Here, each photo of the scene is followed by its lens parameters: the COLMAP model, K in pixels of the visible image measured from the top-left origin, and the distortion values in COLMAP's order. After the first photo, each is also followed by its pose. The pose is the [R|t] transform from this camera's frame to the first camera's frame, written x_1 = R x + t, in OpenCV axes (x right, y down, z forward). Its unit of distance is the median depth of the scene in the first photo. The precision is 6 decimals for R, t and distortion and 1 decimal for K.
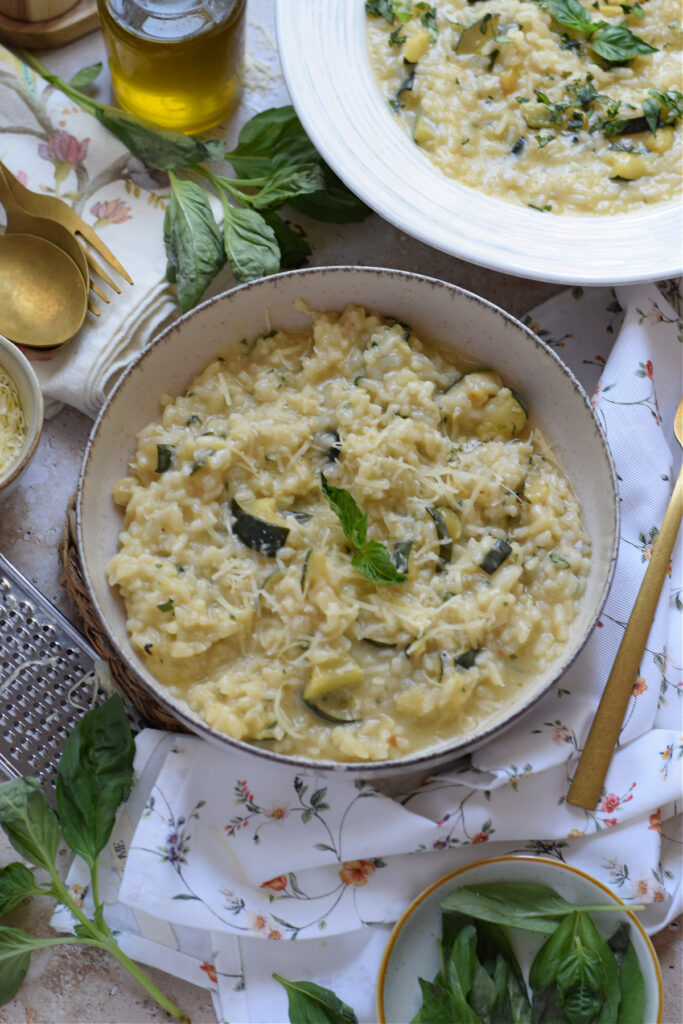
lens RADIAL K [[2410.0, 0, 338.4], [0, 2410.0, 510.5], [0, 0, 1]] dist [-0.137060, 0.000000]
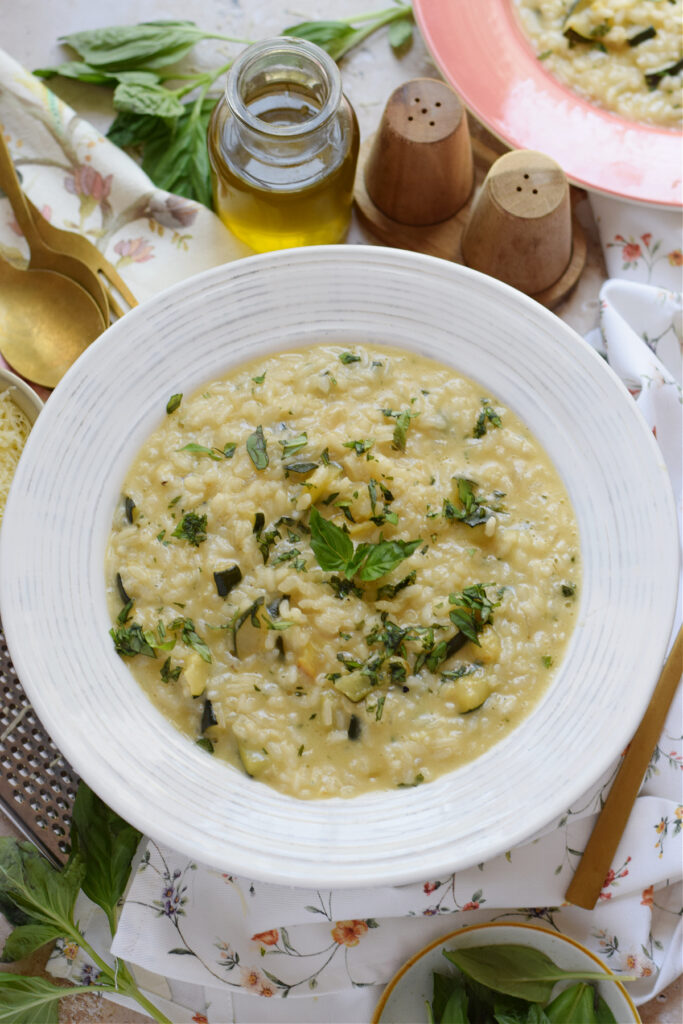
lens RADIAL K [[2410.0, 0, 332.4], [0, 2410.0, 513.8], [0, 0, 1]] dist [-0.137060, 0.000000]
pose [[0.867617, -0.465436, 0.174956, -0.055553], [0.456527, 0.885081, 0.090635, -0.322516], [-0.197036, 0.001236, 0.980396, 0.120291]]
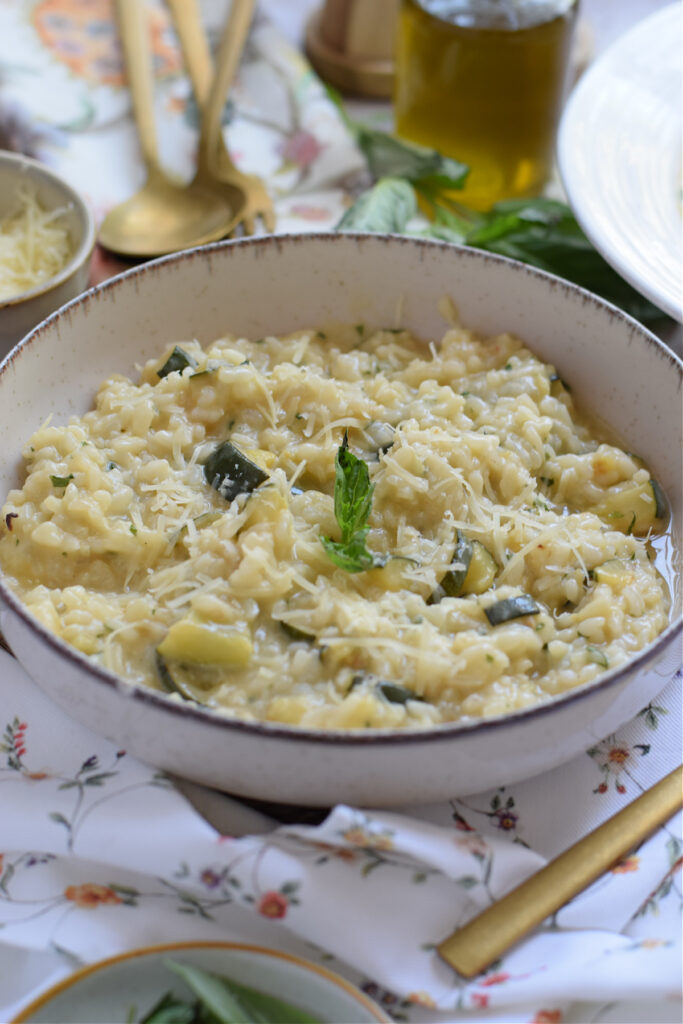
lens RADIAL K [[2410.0, 0, 347.1], [0, 2410.0, 509.0], [0, 0, 1]] dist [-0.137060, 0.000000]
pose [[0.871269, 0.341376, -0.352636, 0.248309], [-0.464949, 0.804203, -0.370243, 0.262504], [0.157199, 0.486539, 0.859400, 0.392249]]
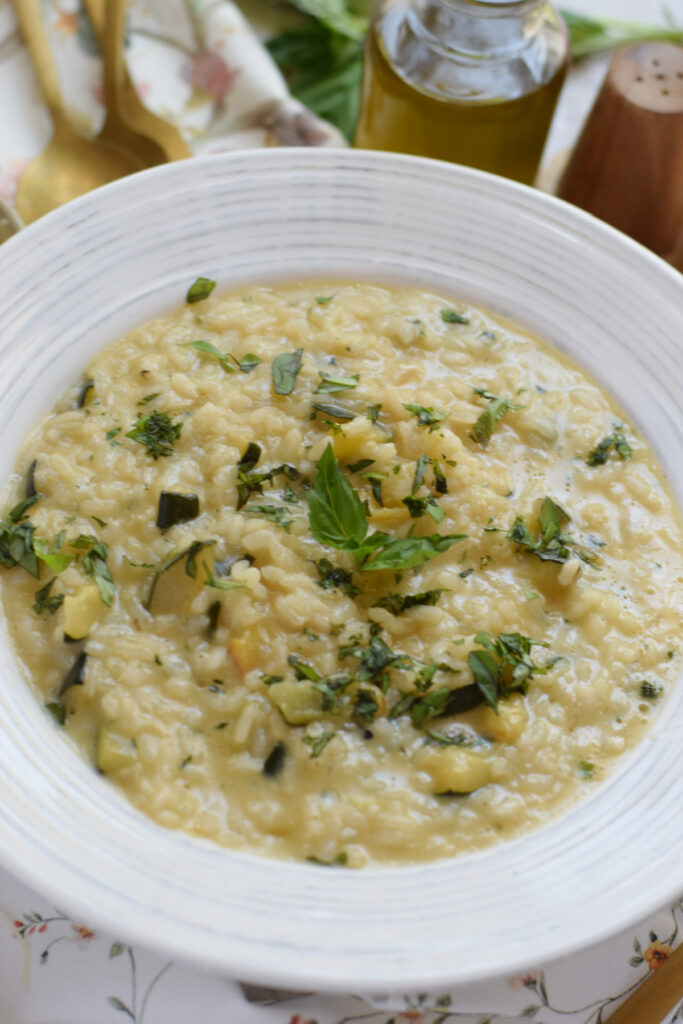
lens RADIAL K [[2410.0, 0, 345.5], [0, 2410.0, 514.3], [0, 0, 1]] dist [-0.137060, 0.000000]
pose [[0.979440, -0.107397, 0.170772, -0.003339], [0.138643, 0.973272, -0.183084, -0.103849], [-0.146544, 0.202996, 0.968152, 0.428507]]
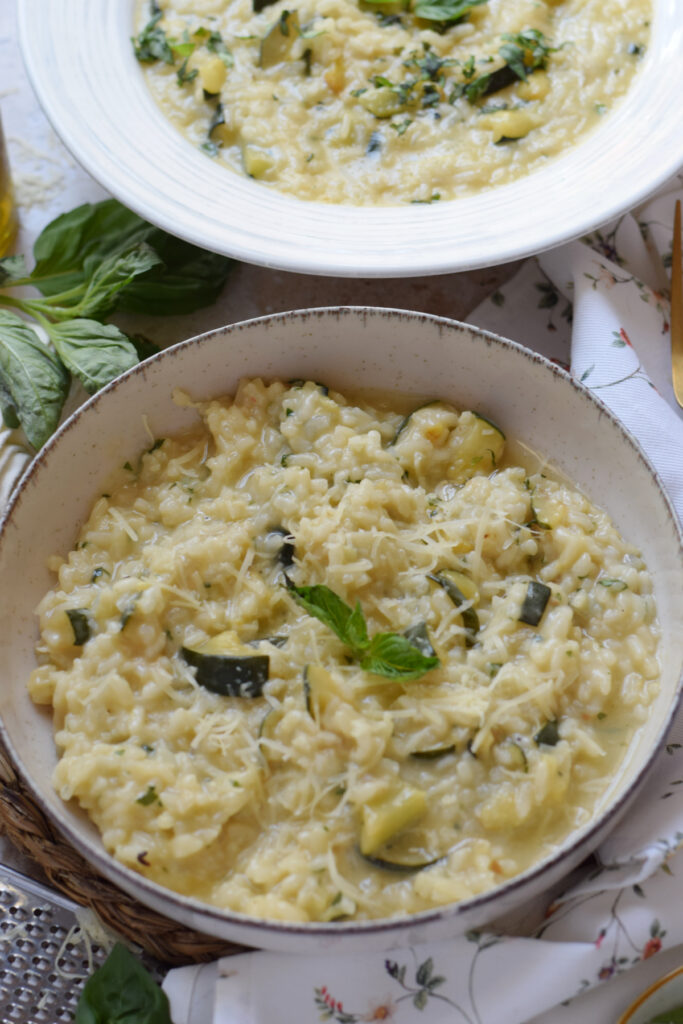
lens RADIAL K [[2410.0, 0, 343.8], [0, 2410.0, 519.8], [0, 0, 1]] dist [-0.137060, 0.000000]
pose [[0.942512, -0.308256, 0.129035, -0.081140], [0.325811, 0.933499, -0.149754, 0.087794], [-0.074291, 0.183186, 0.980267, 0.243098]]
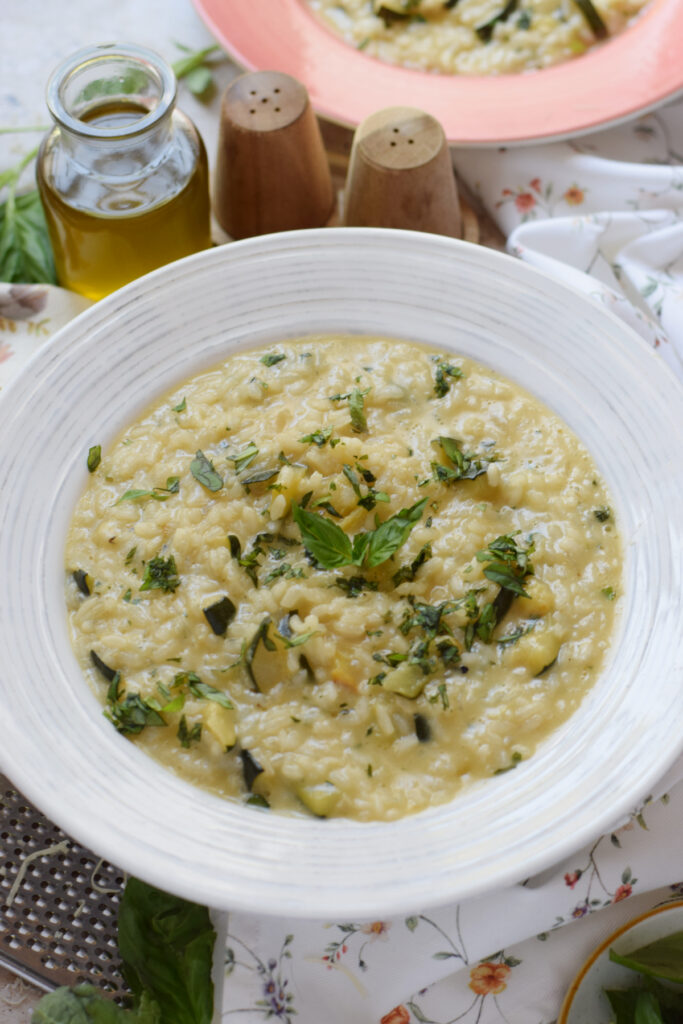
lens RADIAL K [[2410.0, 0, 346.8], [0, 2410.0, 507.5], [0, 0, 1]] dist [-0.137060, 0.000000]
pose [[0.665759, -0.638881, 0.385480, -0.195283], [0.698949, 0.714820, -0.022430, -0.209398], [-0.261219, 0.284364, 0.922443, 0.306161]]
